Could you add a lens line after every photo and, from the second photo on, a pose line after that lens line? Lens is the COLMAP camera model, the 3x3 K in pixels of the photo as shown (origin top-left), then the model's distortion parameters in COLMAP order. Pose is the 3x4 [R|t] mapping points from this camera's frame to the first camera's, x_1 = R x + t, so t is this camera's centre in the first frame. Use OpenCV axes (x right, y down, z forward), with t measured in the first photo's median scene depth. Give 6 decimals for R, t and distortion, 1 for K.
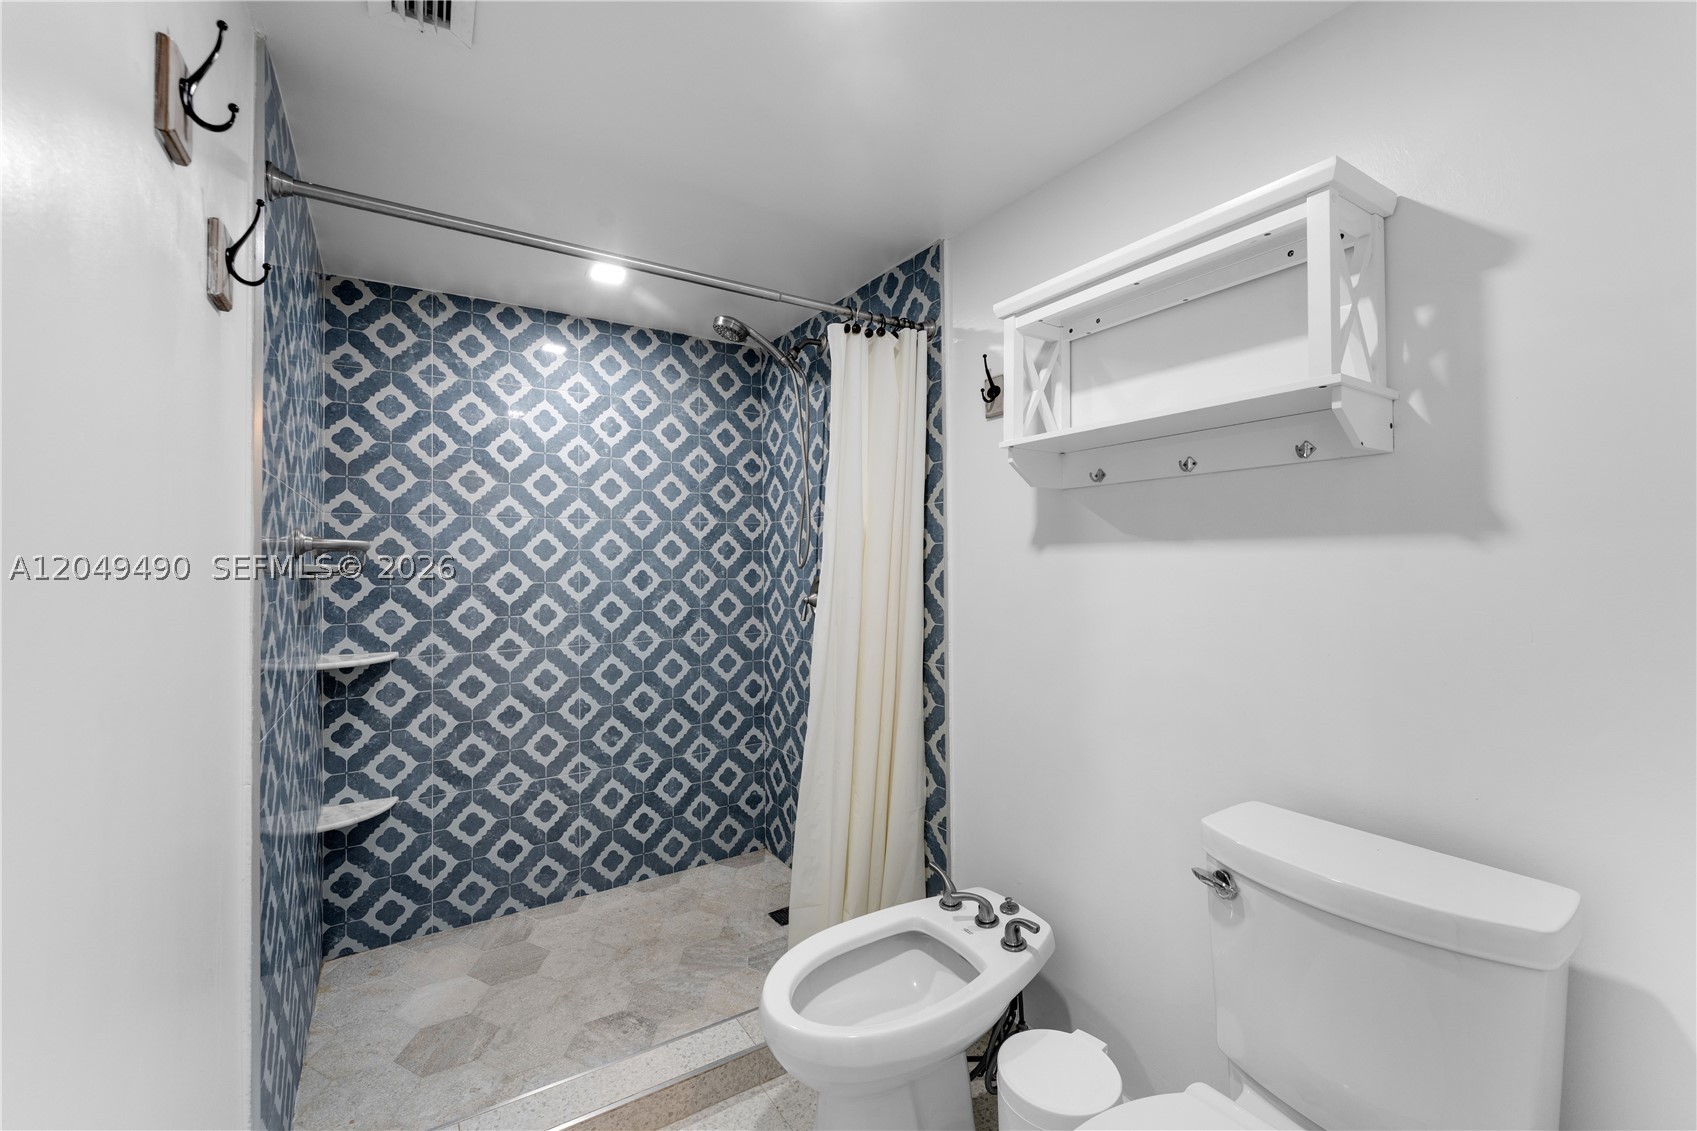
lens RADIAL K [[726.9, 0, 850.1], [0, 726.9, 573.9], [0, 0, 1]] dist [0.000201, 0.000354]
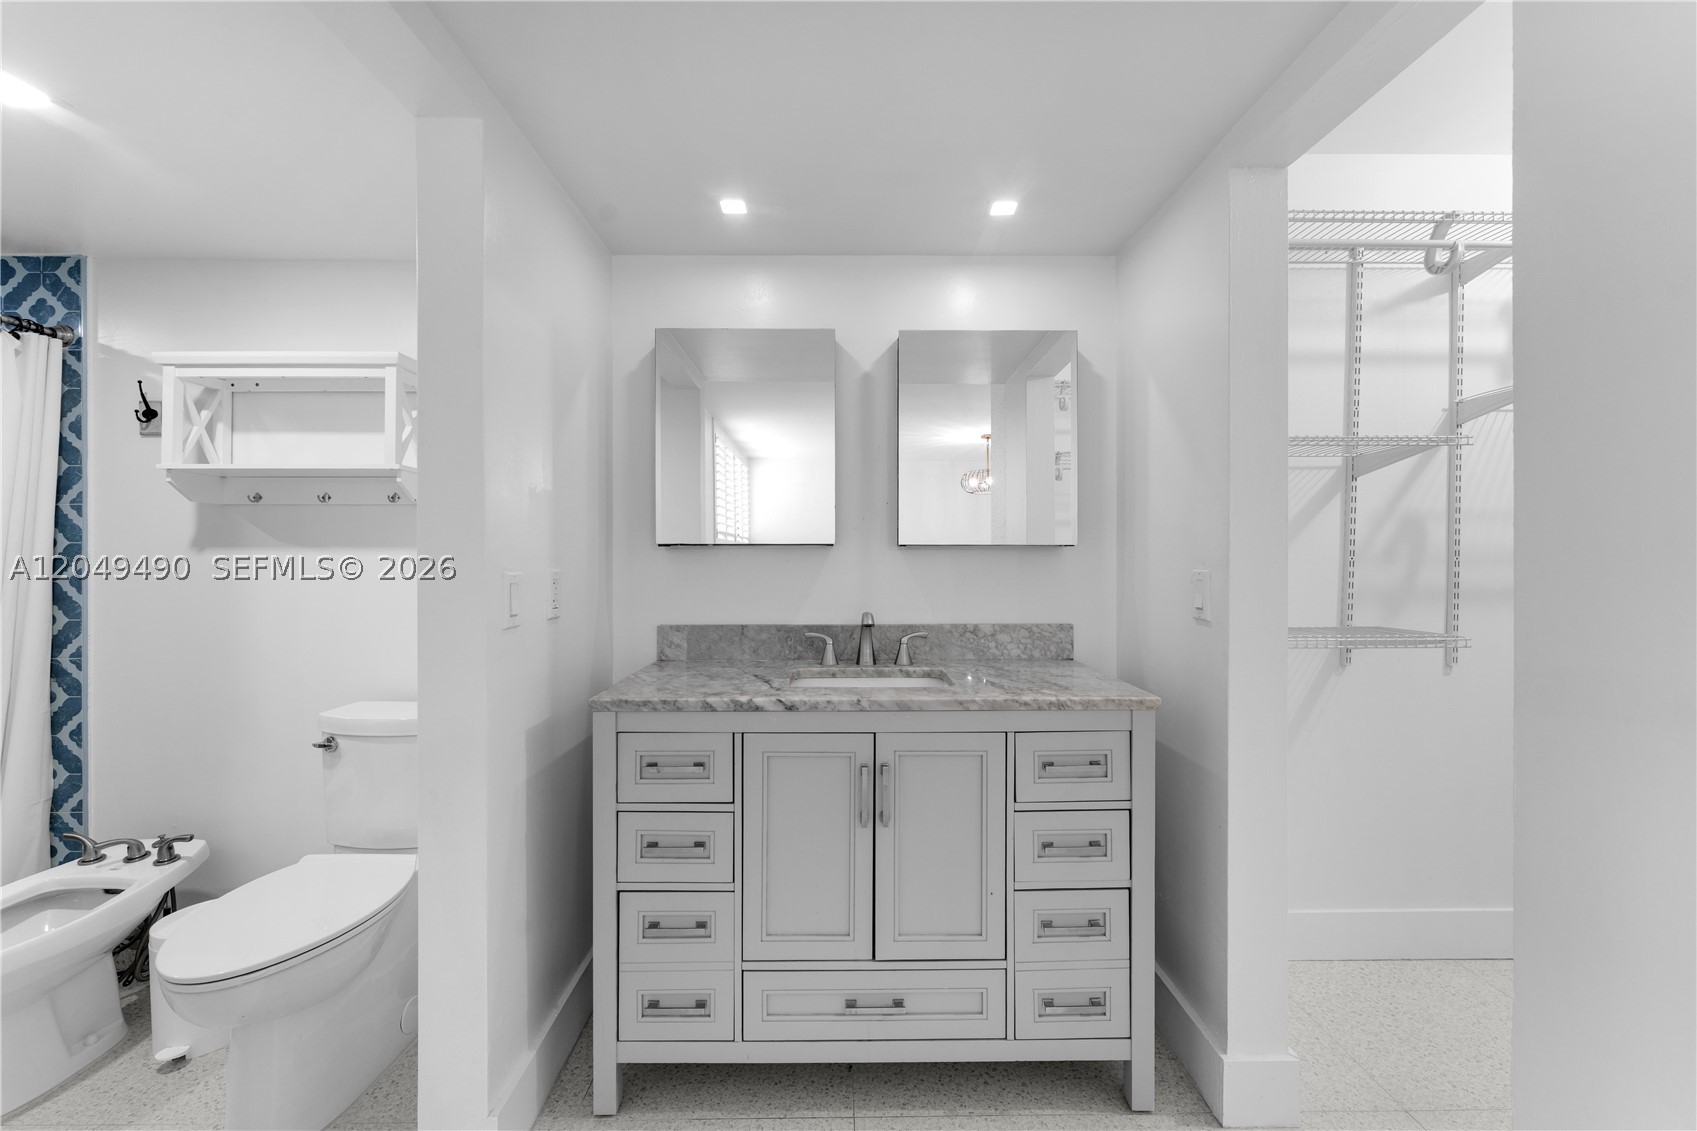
lens RADIAL K [[704.6, 0, 845.3], [0, 704.6, 550.9], [0, 0, 1]] dist [0.000890, -0.000198]
pose [[0.554532, 0.015226, 0.832023, -0.118987], [0.010813, 0.999616, -0.025499, 0.008540], [-0.832092, 0.023136, 0.554155, -0.537596]]
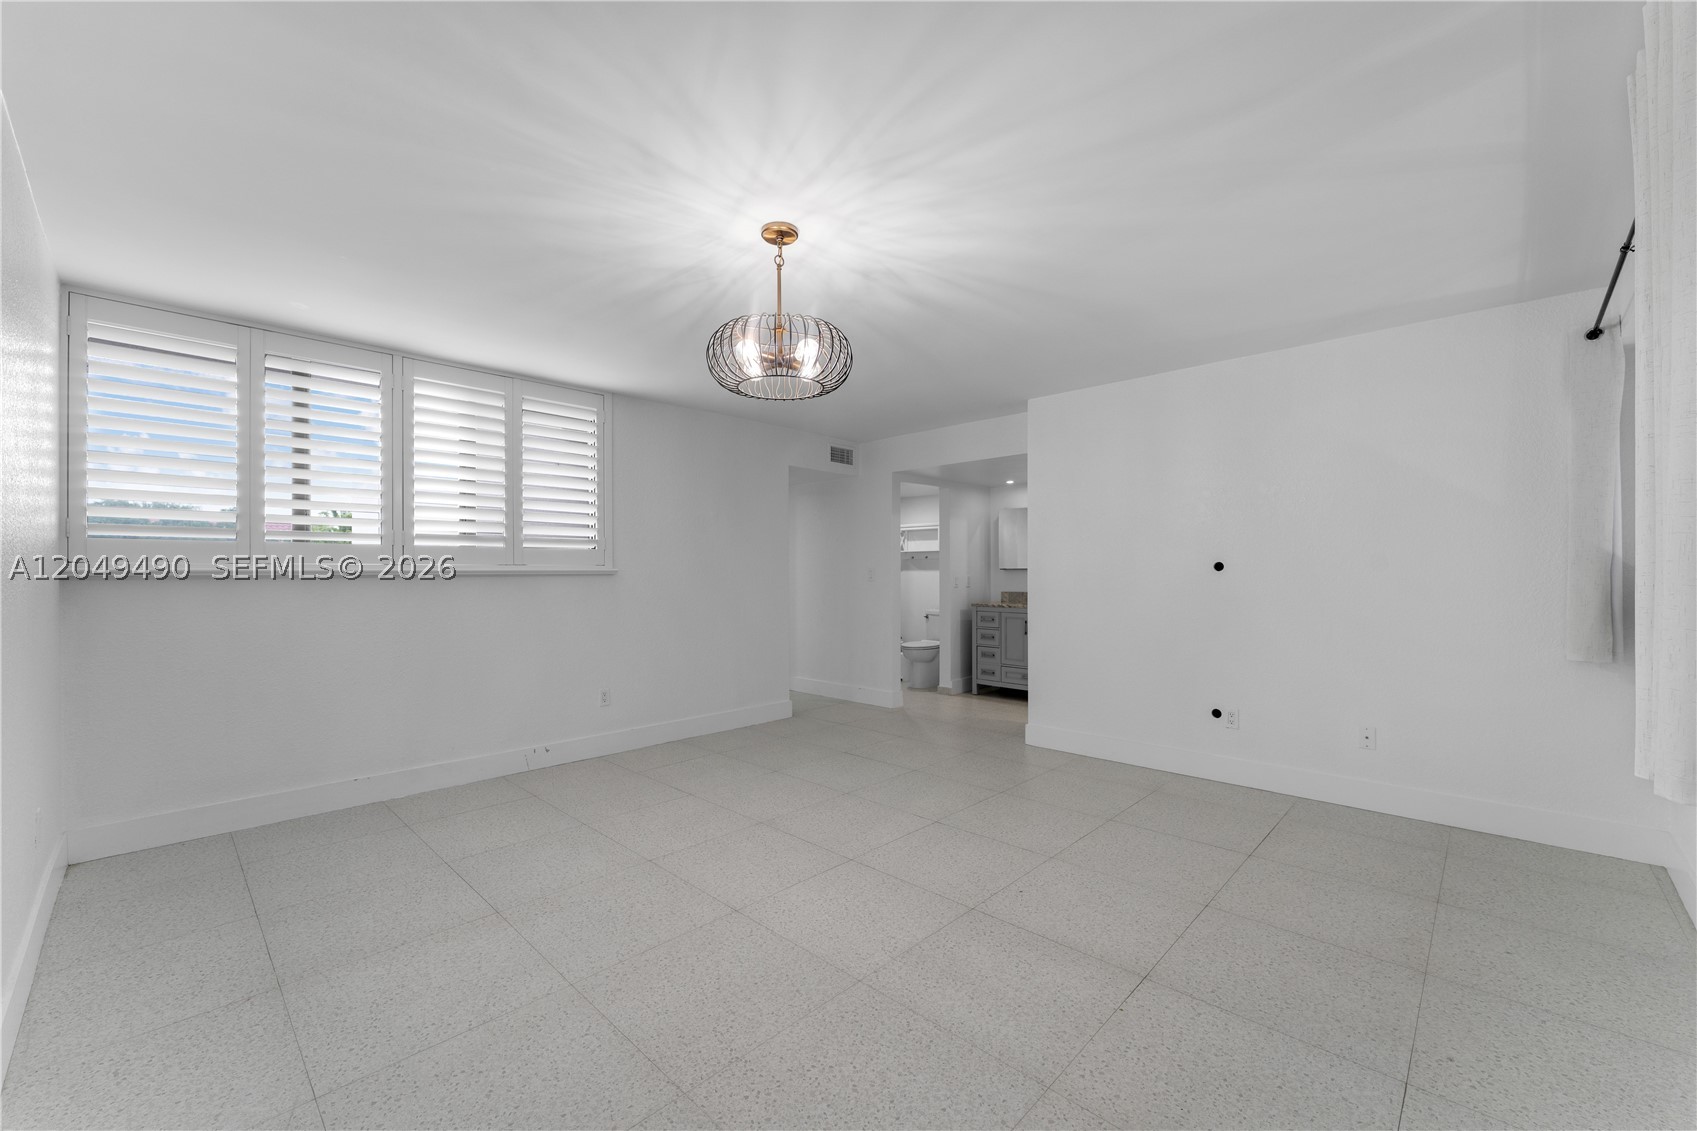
lens RADIAL K [[695.4, 0, 848.5], [0, 695.4, 565.5], [0, 0, 1]] dist [-0.000254, -0.000521]
pose [[0.977081, 0.011237, 0.212569, -1.137553], [-0.004744, 0.999507, -0.031032, 0.082400], [-0.212813, 0.029313, 0.976653, -3.651781]]
